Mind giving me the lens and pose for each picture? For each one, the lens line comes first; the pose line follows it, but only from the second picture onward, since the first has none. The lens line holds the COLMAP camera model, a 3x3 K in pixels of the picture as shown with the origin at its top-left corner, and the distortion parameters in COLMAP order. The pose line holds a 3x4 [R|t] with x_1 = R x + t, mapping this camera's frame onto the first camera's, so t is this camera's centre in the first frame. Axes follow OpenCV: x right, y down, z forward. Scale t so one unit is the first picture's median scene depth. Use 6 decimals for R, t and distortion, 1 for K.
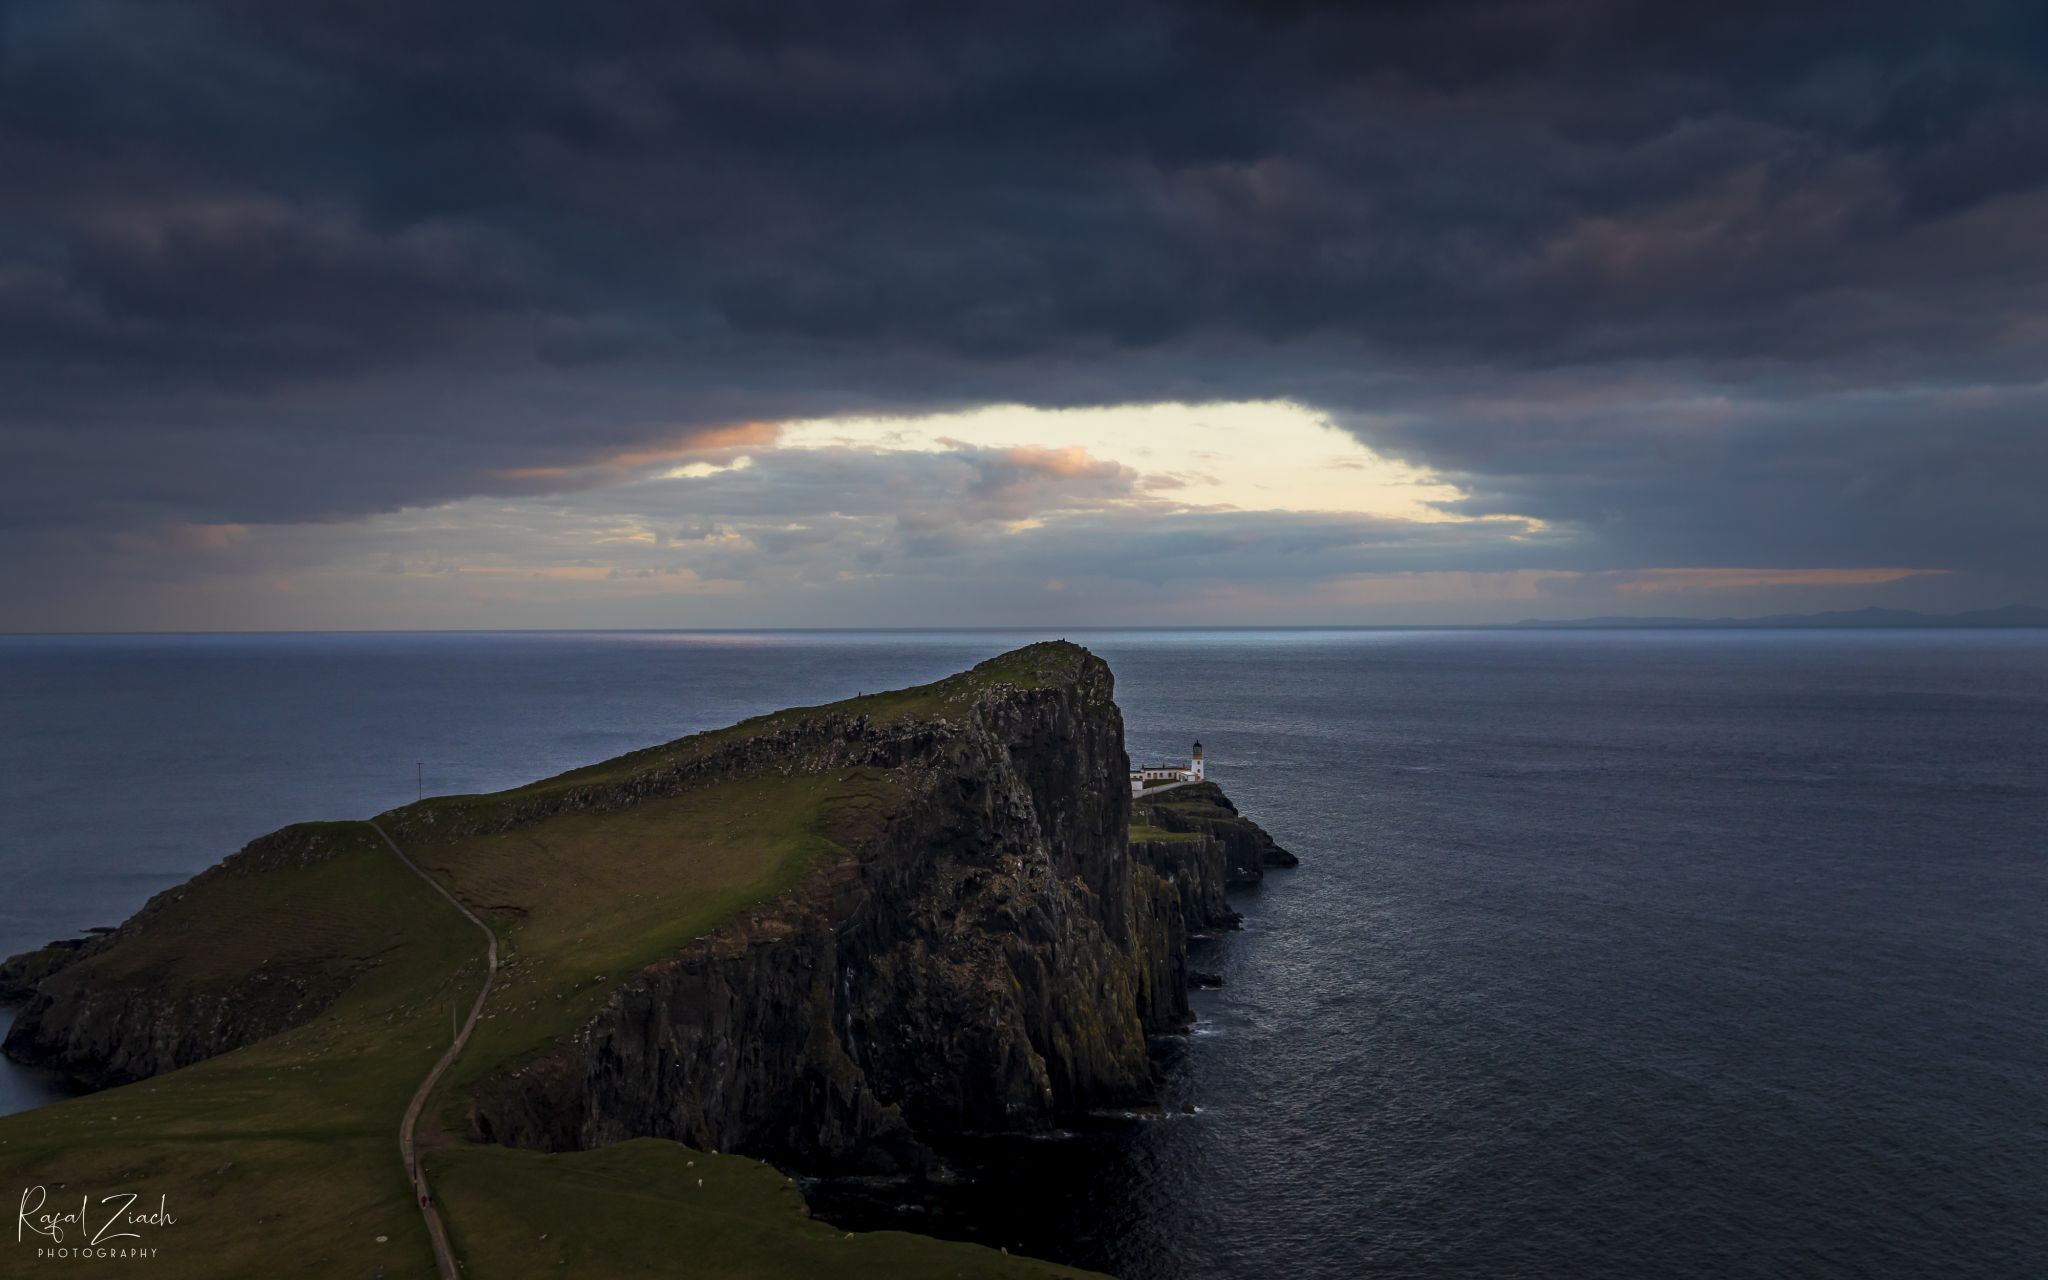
lens RADIAL K [[1780.3, 0, 1027.9], [0, 1780.3, 690.7], [0, 0, 1]] dist [0.011358, -0.000393]
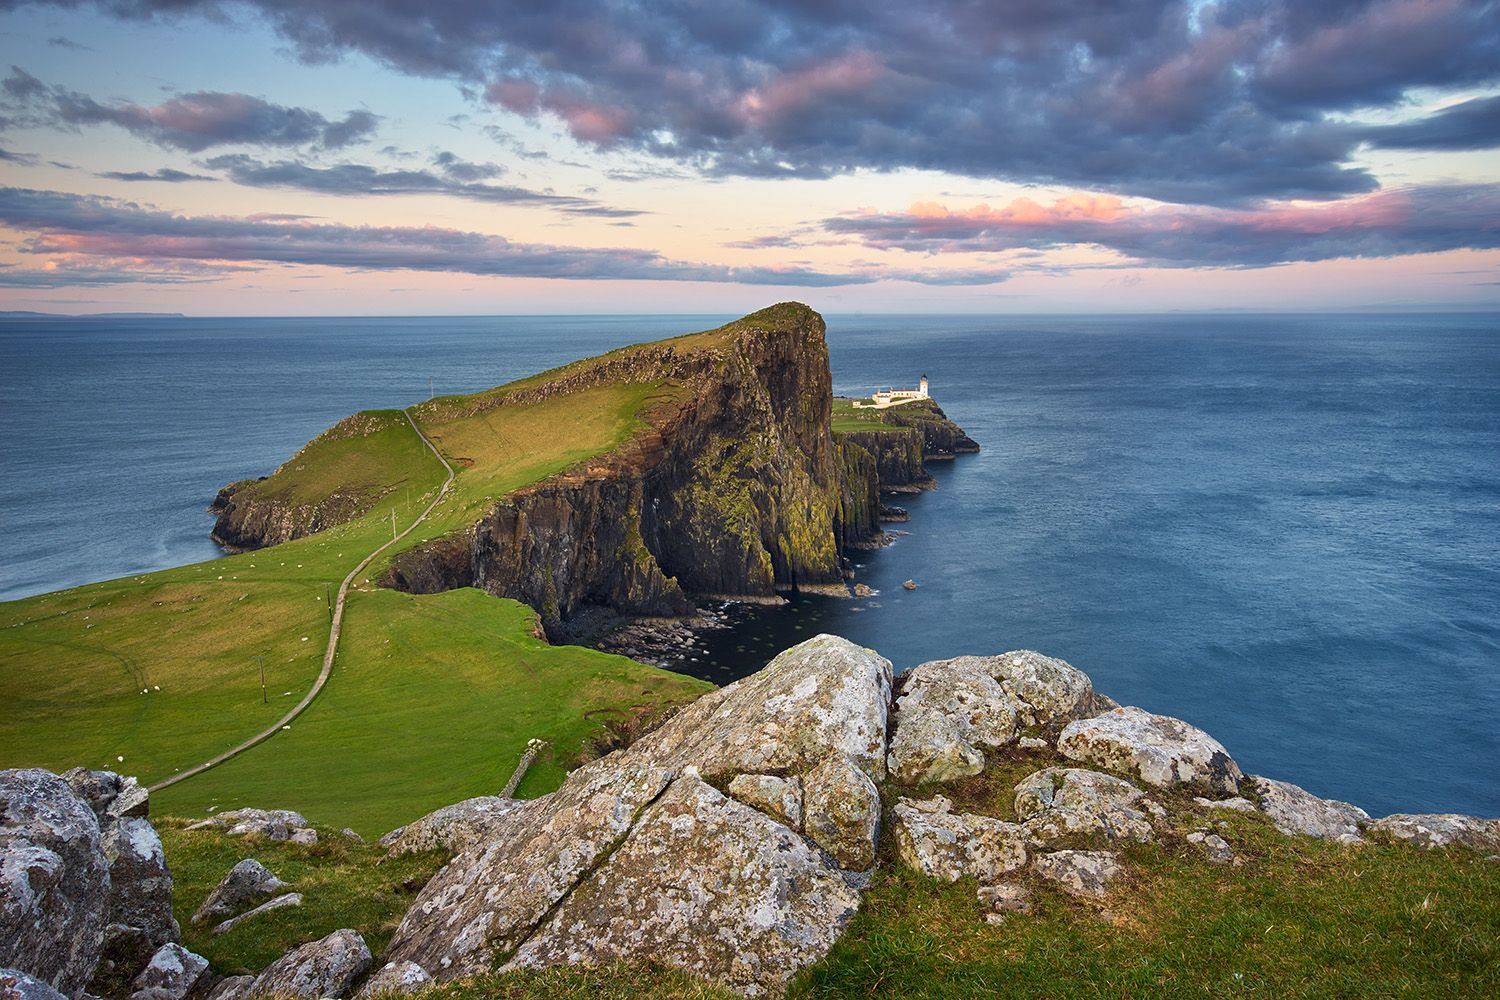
lens RADIAL K [[1010.7, 0, 750.8], [0, 1010.7, 499.6], [0, 0, 1]] dist [0.001920, -0.000212]
pose [[0.993486, 0.022150, -0.111776, 0.092300], [-0.005804, 0.989488, 0.144497, 0.018383], [0.113802, -0.142907, 0.983172, 0.069222]]
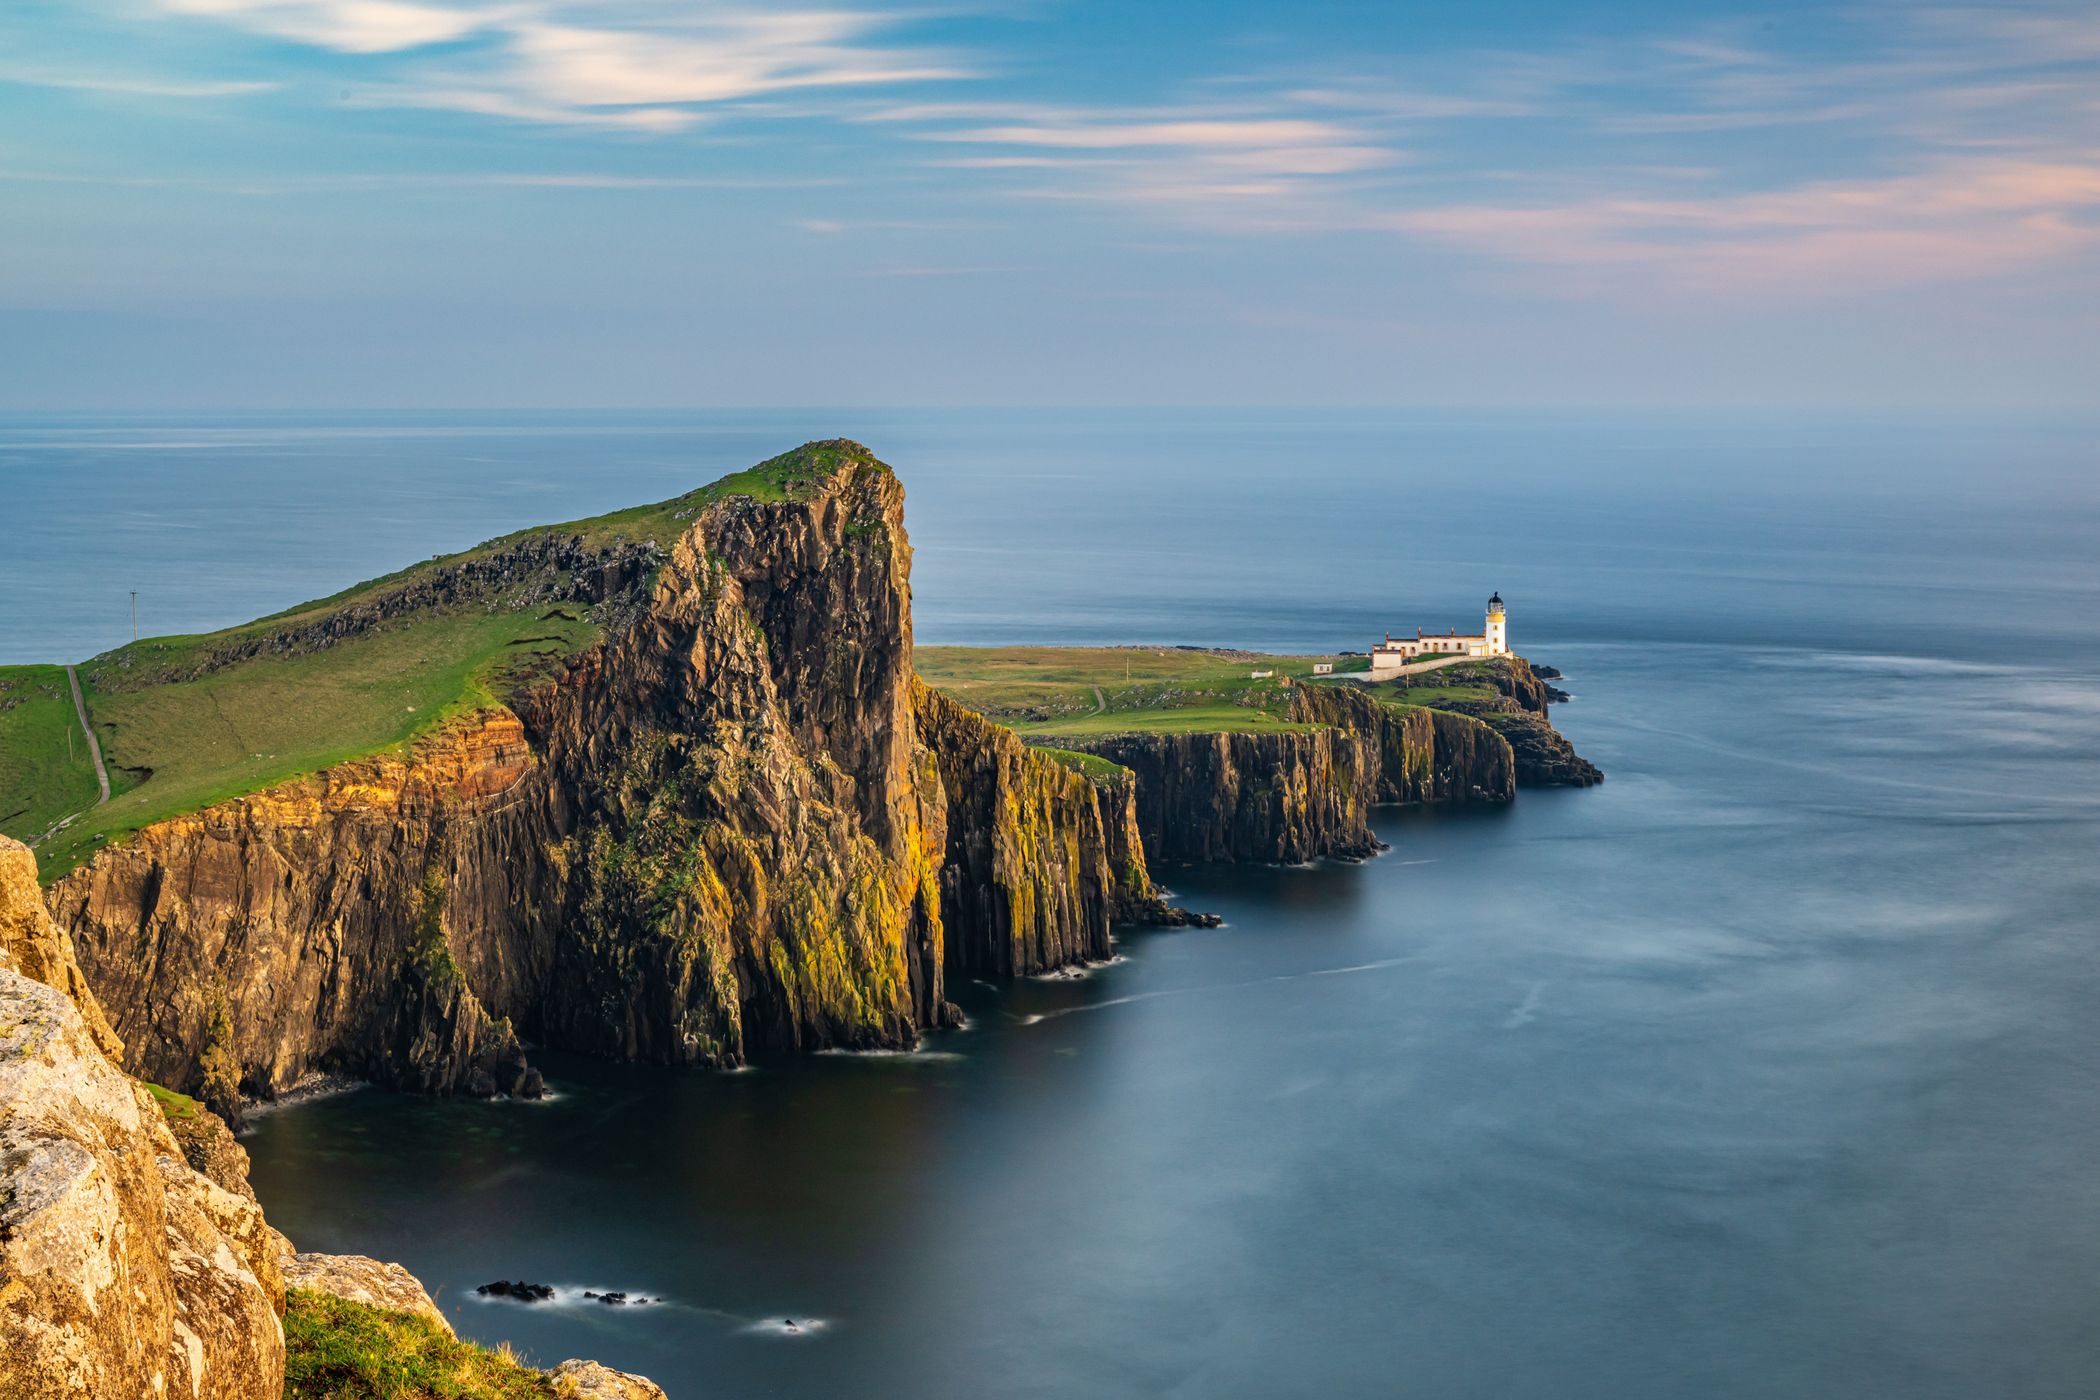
lens RADIAL K [[3084.3, 0, 1057.1], [0, 3084.3, 701.7], [0, 0, 1]] dist [-0.002720, 0.049598]
pose [[0.972421, 0.025199, -0.231869, 0.435099], [-0.011226, 0.998051, 0.061387, 0.001351], [0.232964, -0.057091, 0.970808, -0.254169]]
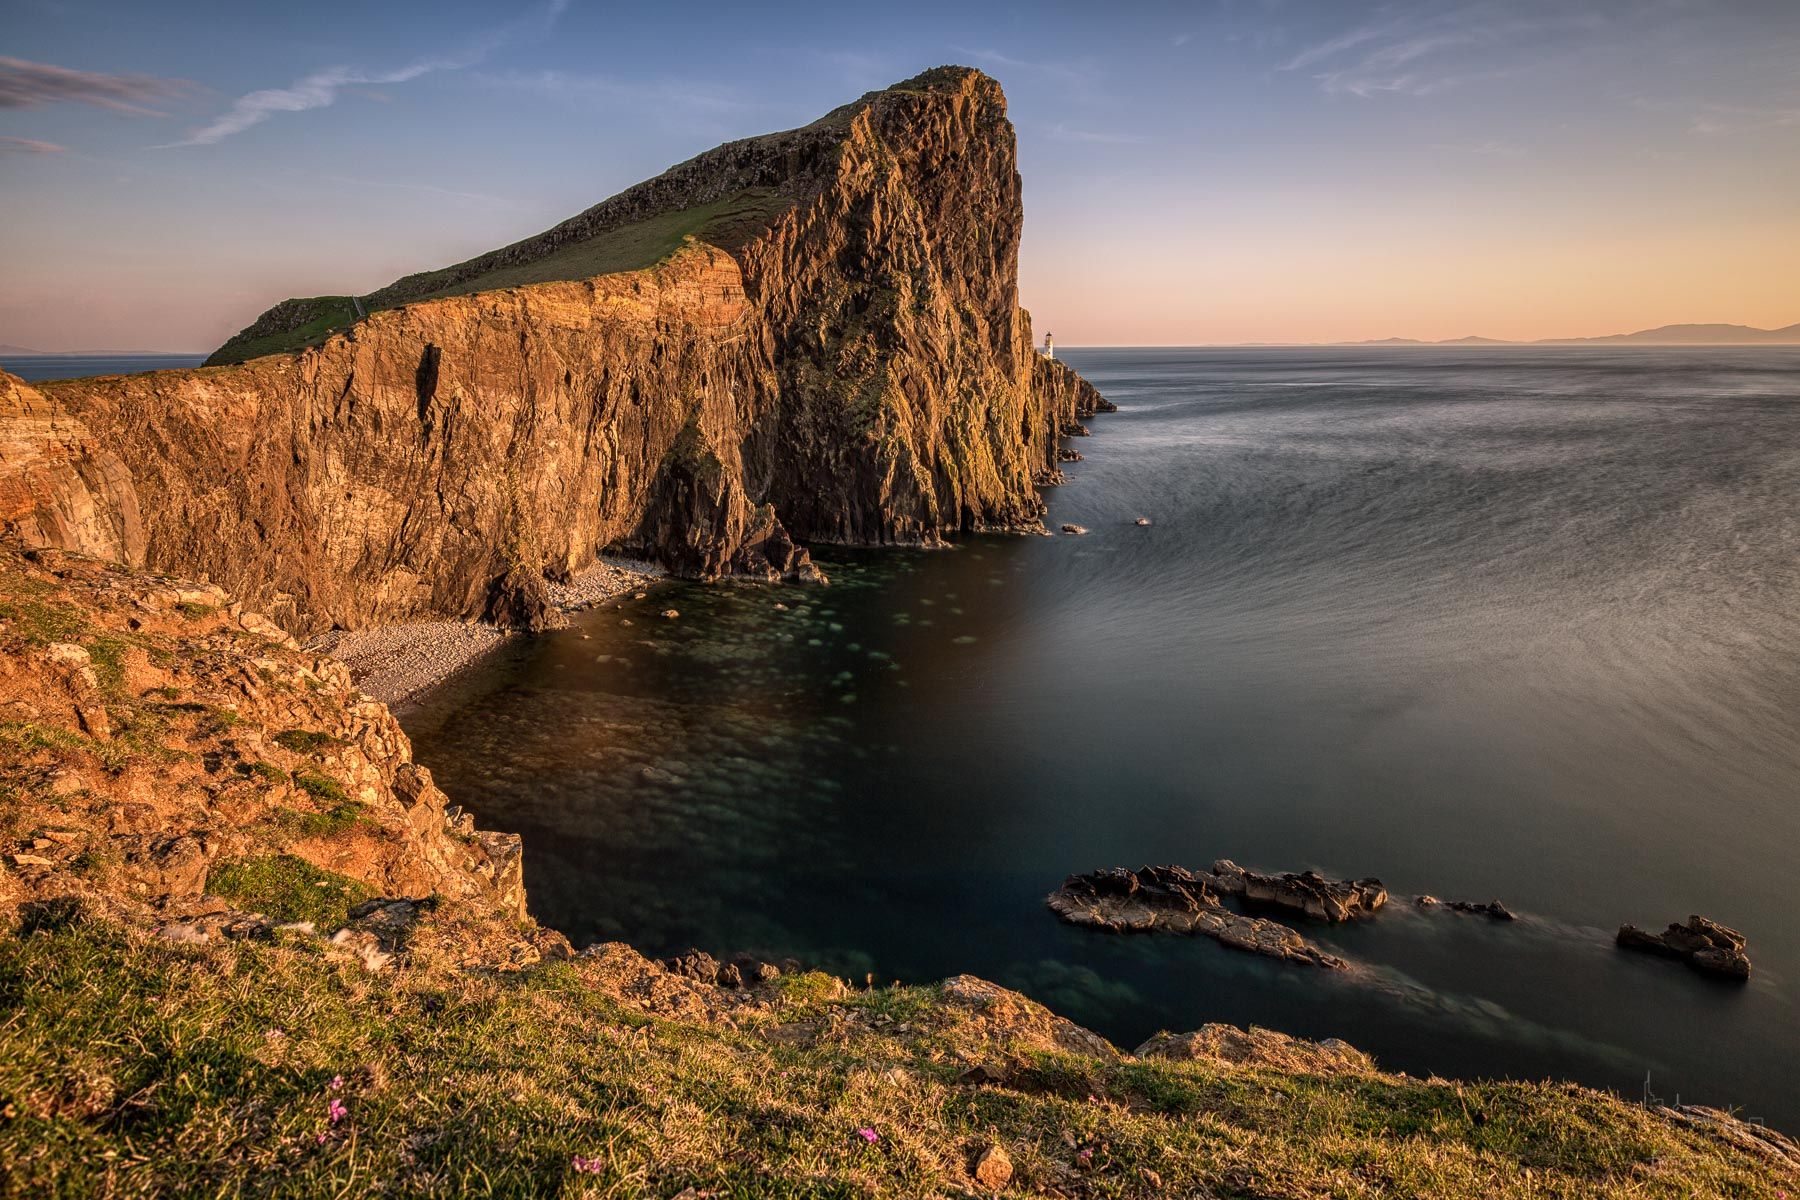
lens RADIAL K [[898.3, 0, 906.3], [0, 898.3, 607.2], [0, 0, 1]] dist [-0.000773, -0.000131]
pose [[0.999294, 0.009531, -0.036333, 0.014104], [-0.000475, 0.970406, 0.241477, 0.152127], [0.037559, -0.241289, 0.969726, 0.473743]]
